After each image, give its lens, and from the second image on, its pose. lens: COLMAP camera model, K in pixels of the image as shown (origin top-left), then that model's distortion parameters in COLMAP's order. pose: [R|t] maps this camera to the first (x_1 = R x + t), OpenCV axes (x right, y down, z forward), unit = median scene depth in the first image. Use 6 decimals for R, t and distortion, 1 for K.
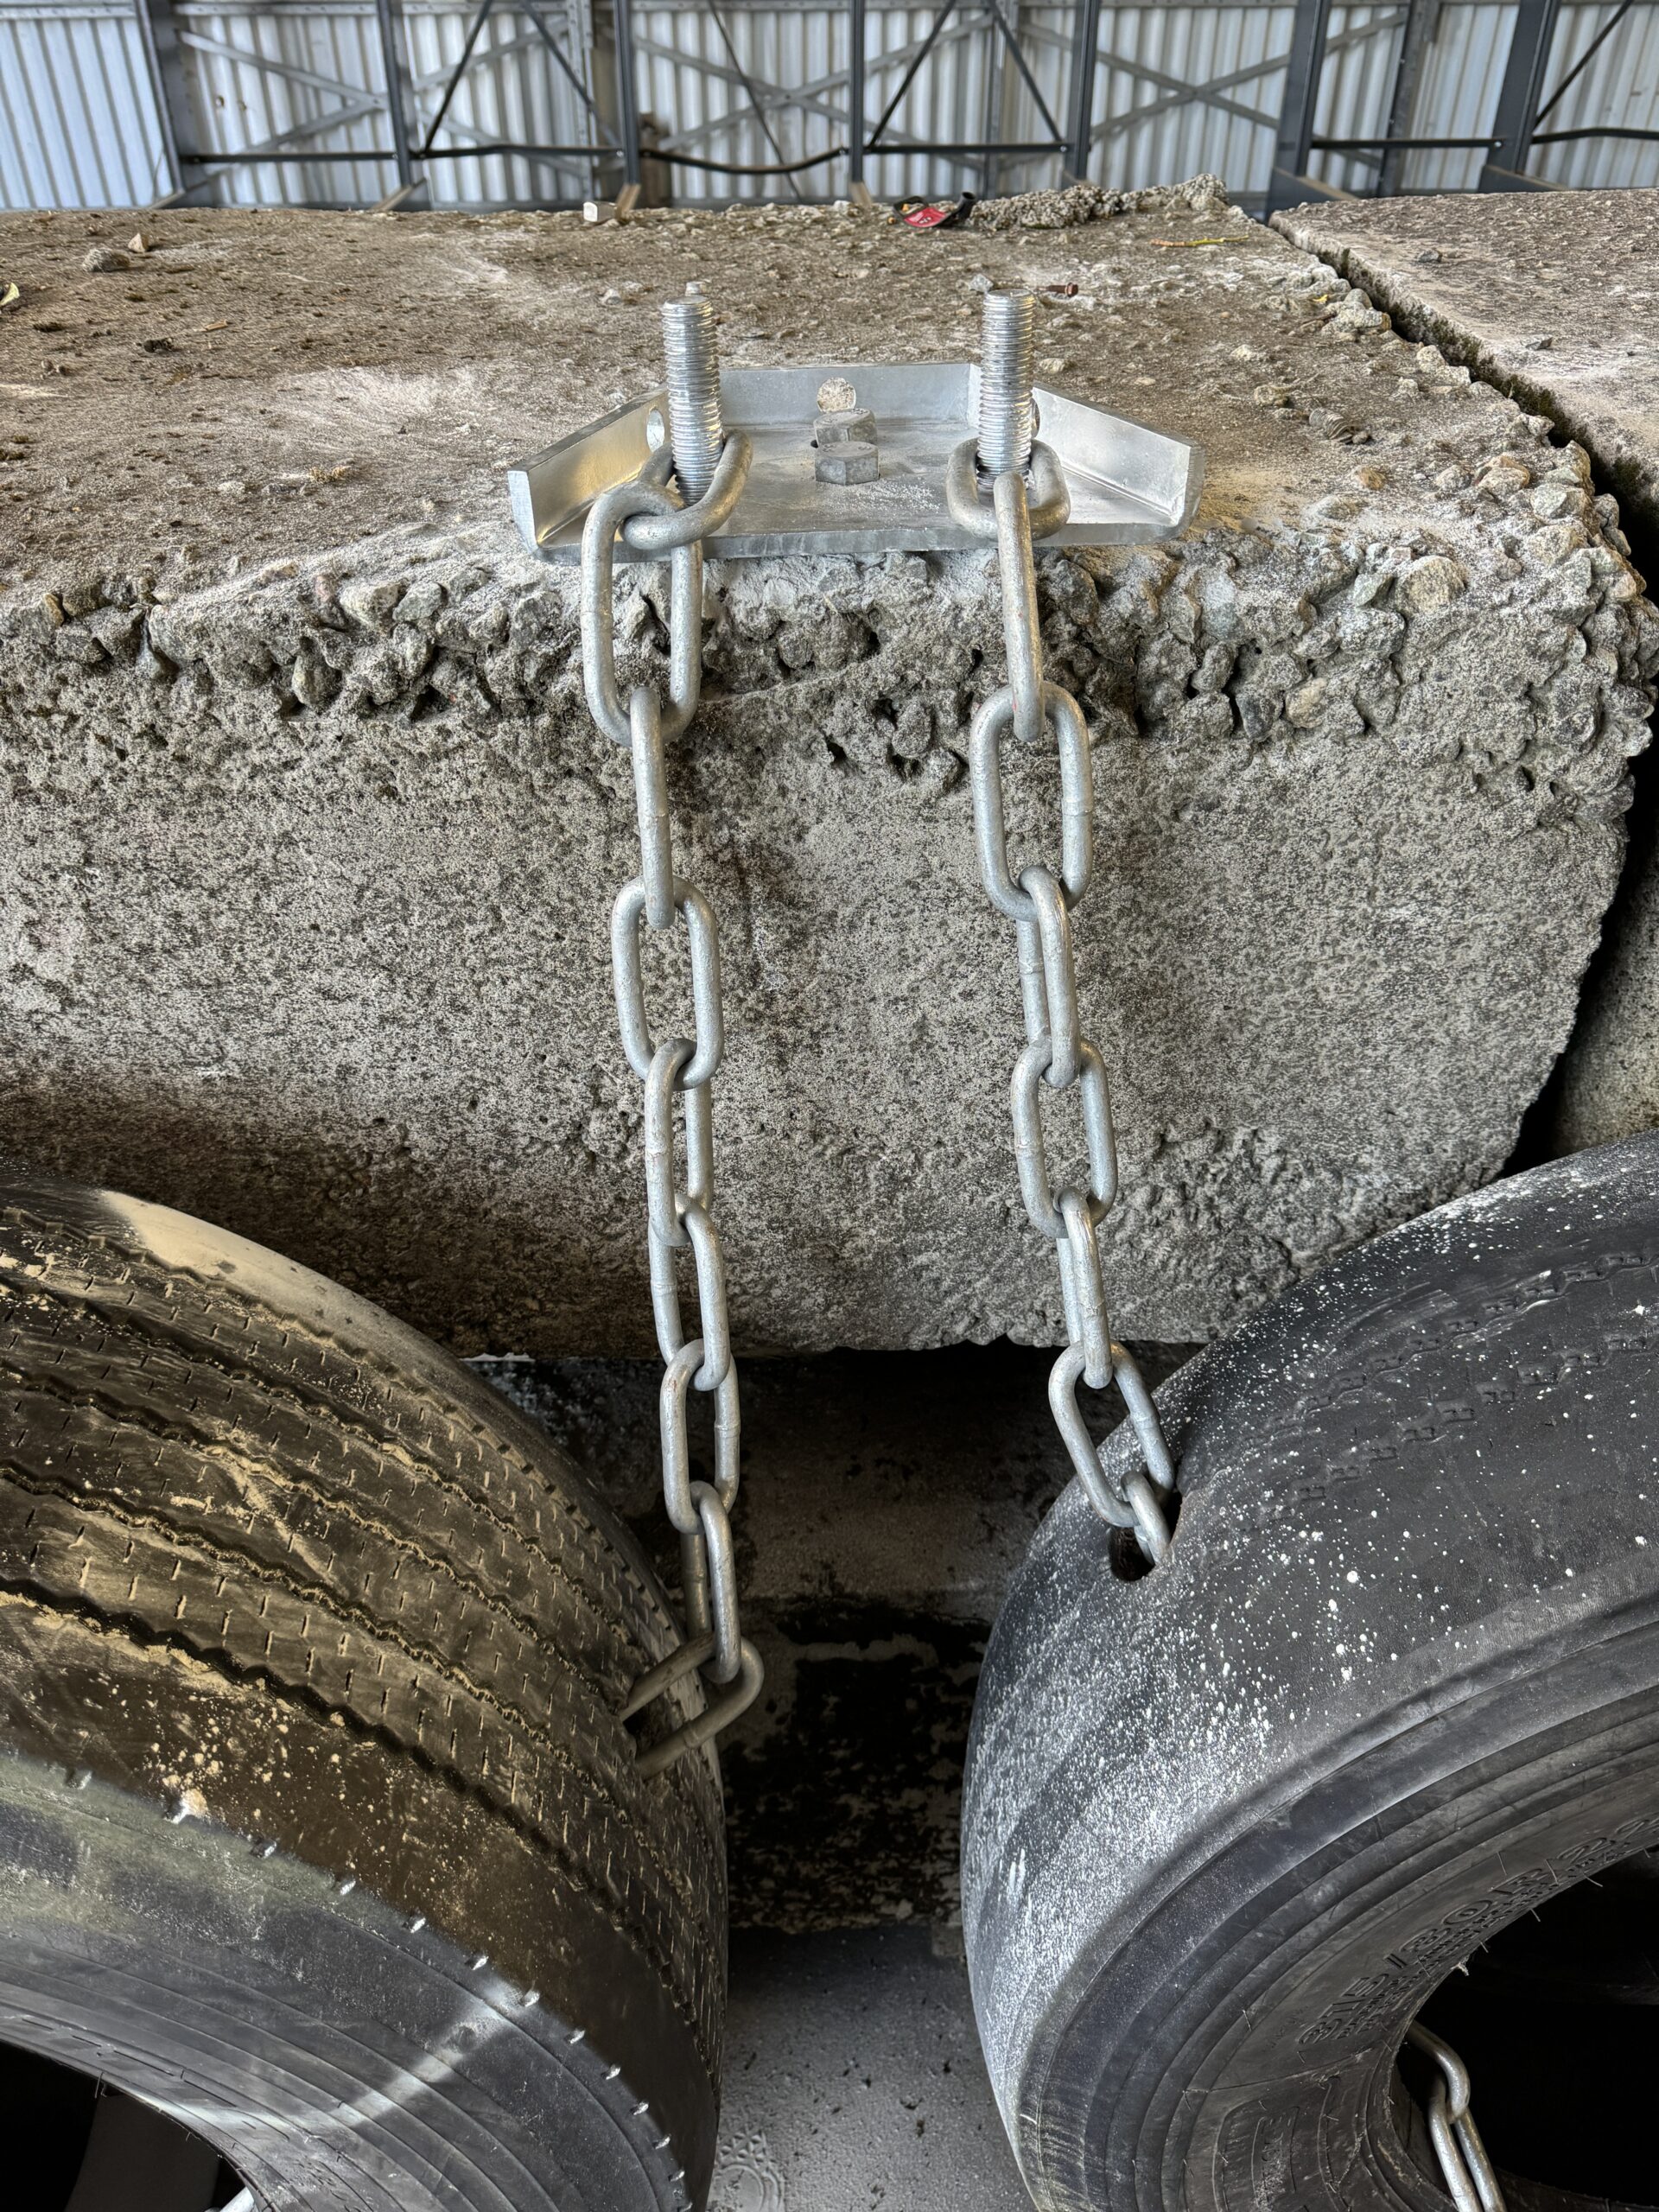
lens RADIAL K [[1649.6, 0, 829.5], [0, 1649.6, 1106.0], [0, 0, 1]] dist [0.003516, -0.106489]
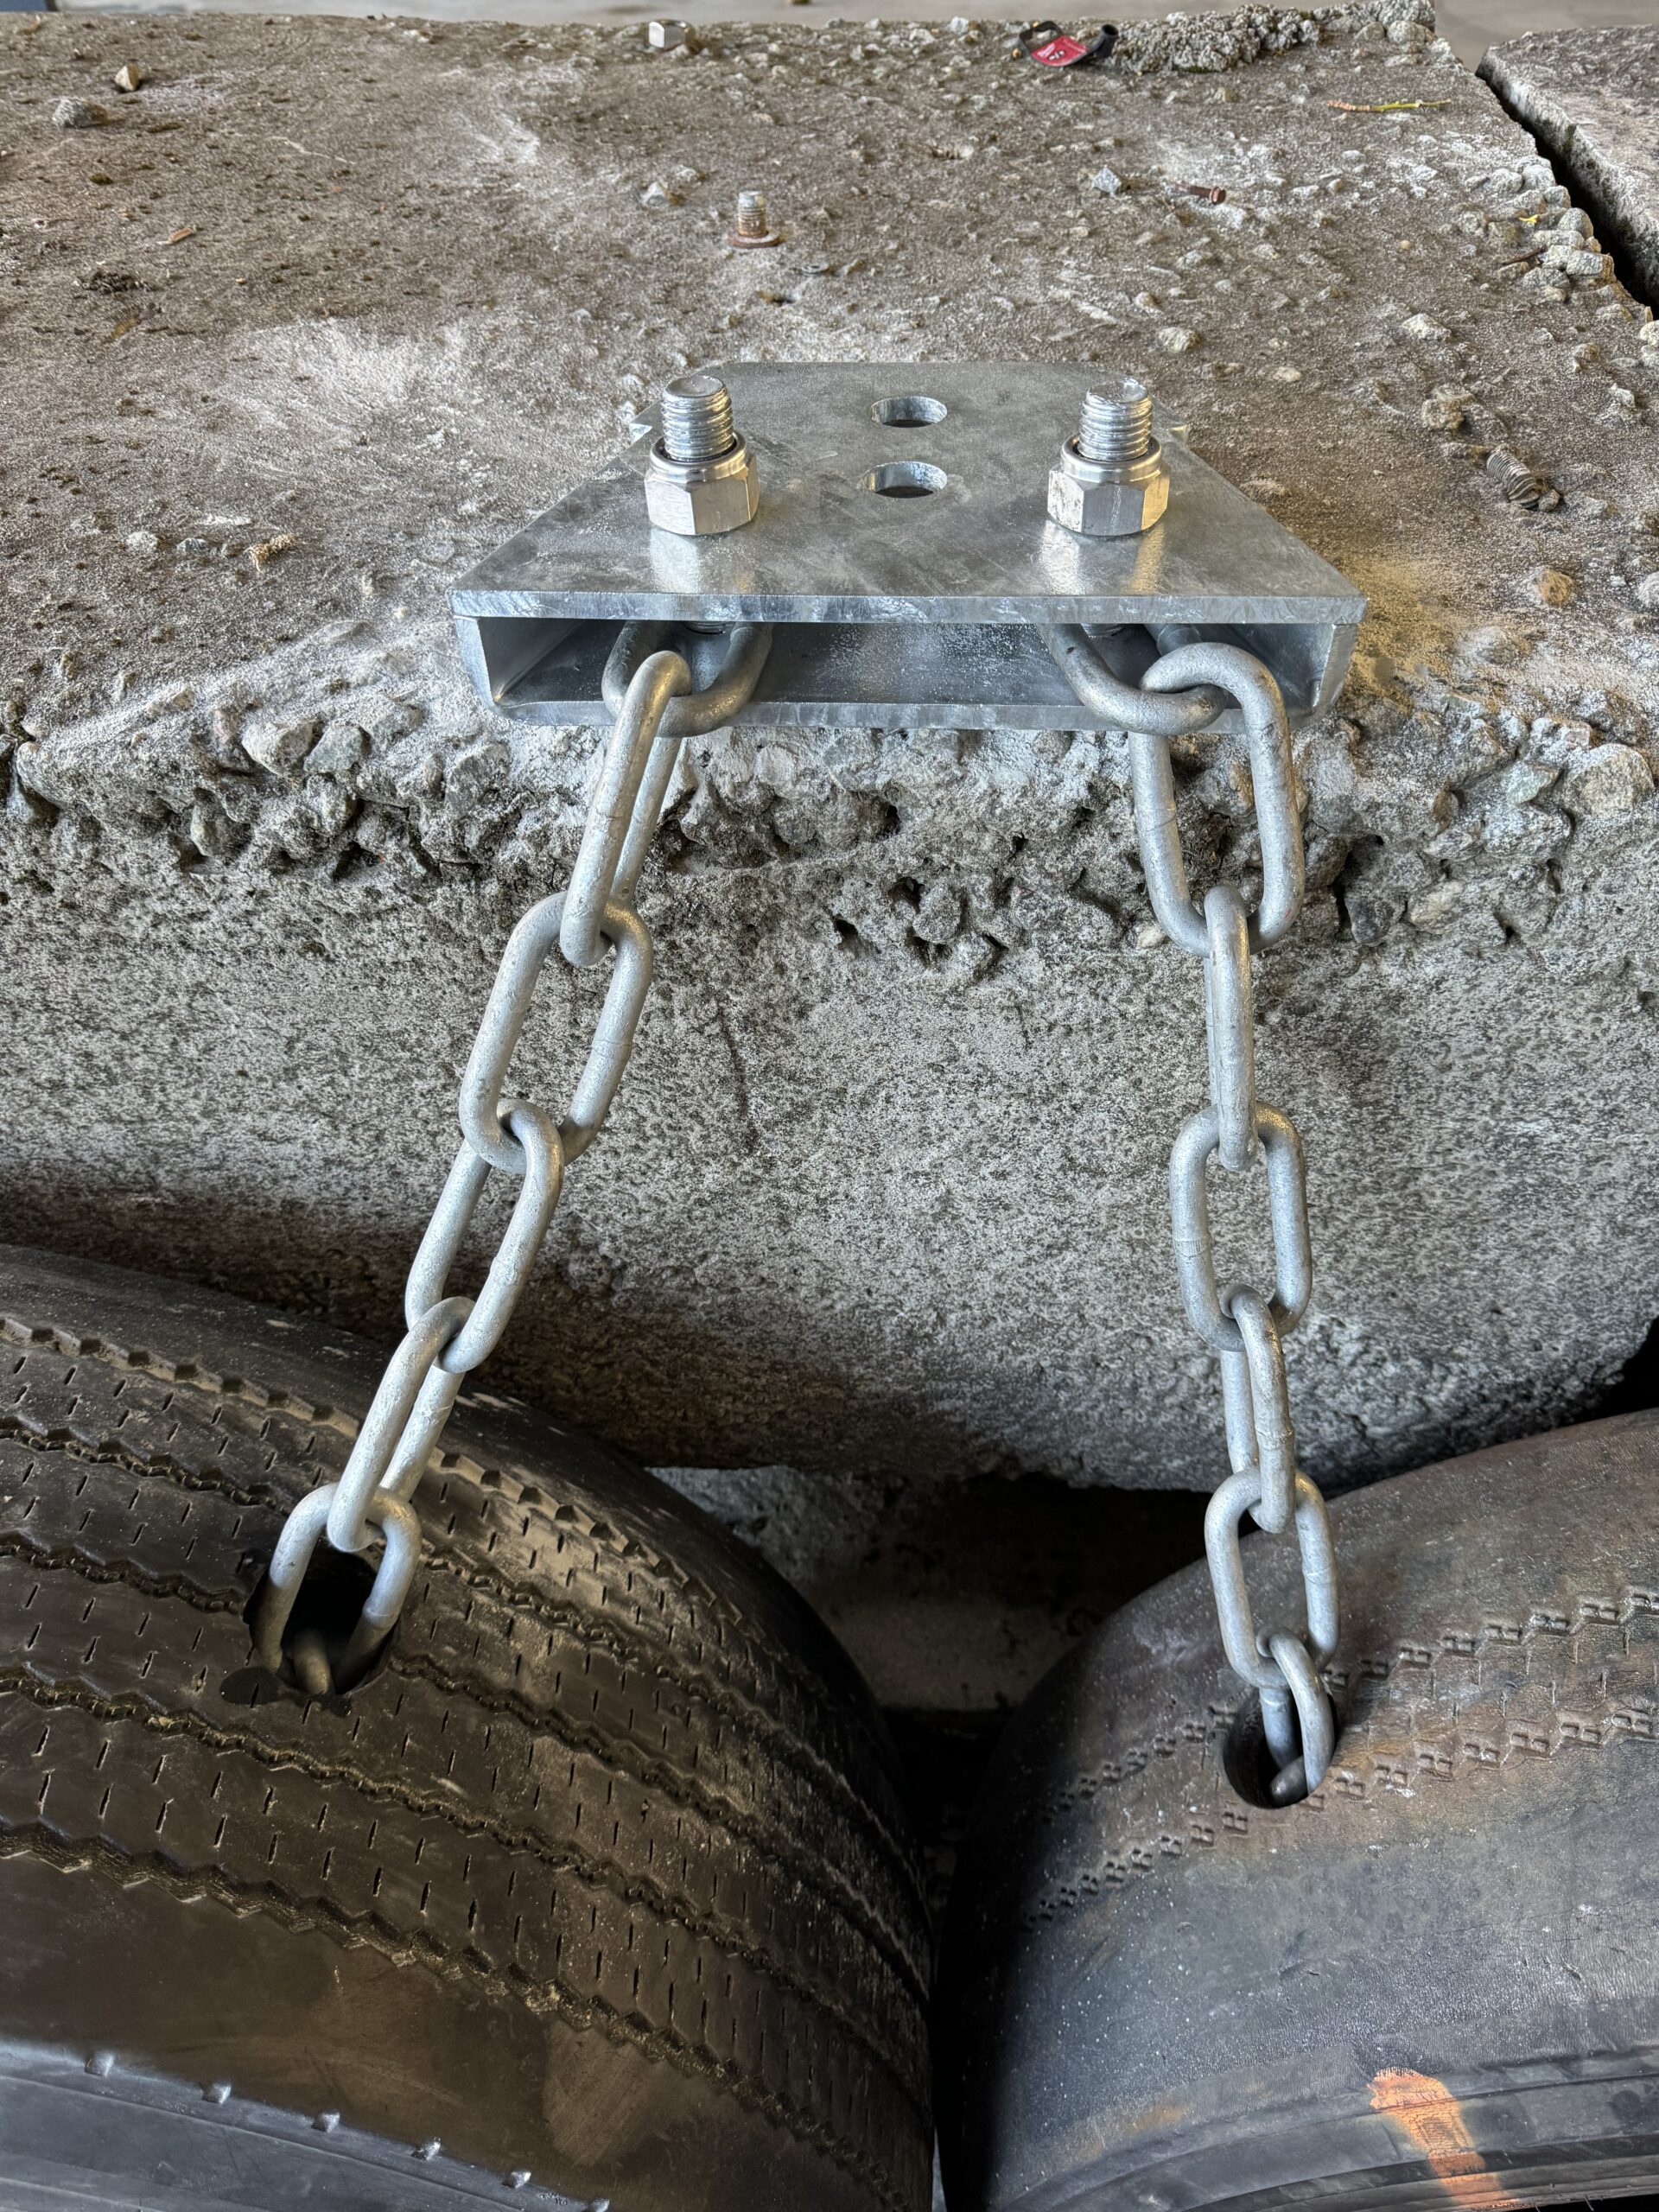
lens RADIAL K [[1544.4, 0, 910.8], [0, 1544.4, 822.0], [0, 0, 1]] dist [0.020648, -0.113683]
pose [[0.996212, 0.059095, -0.063786, 0.080131], [-0.049753, 0.989008, 0.139239, -0.366303], [0.071313, -0.135538, 0.988202, 0.241115]]
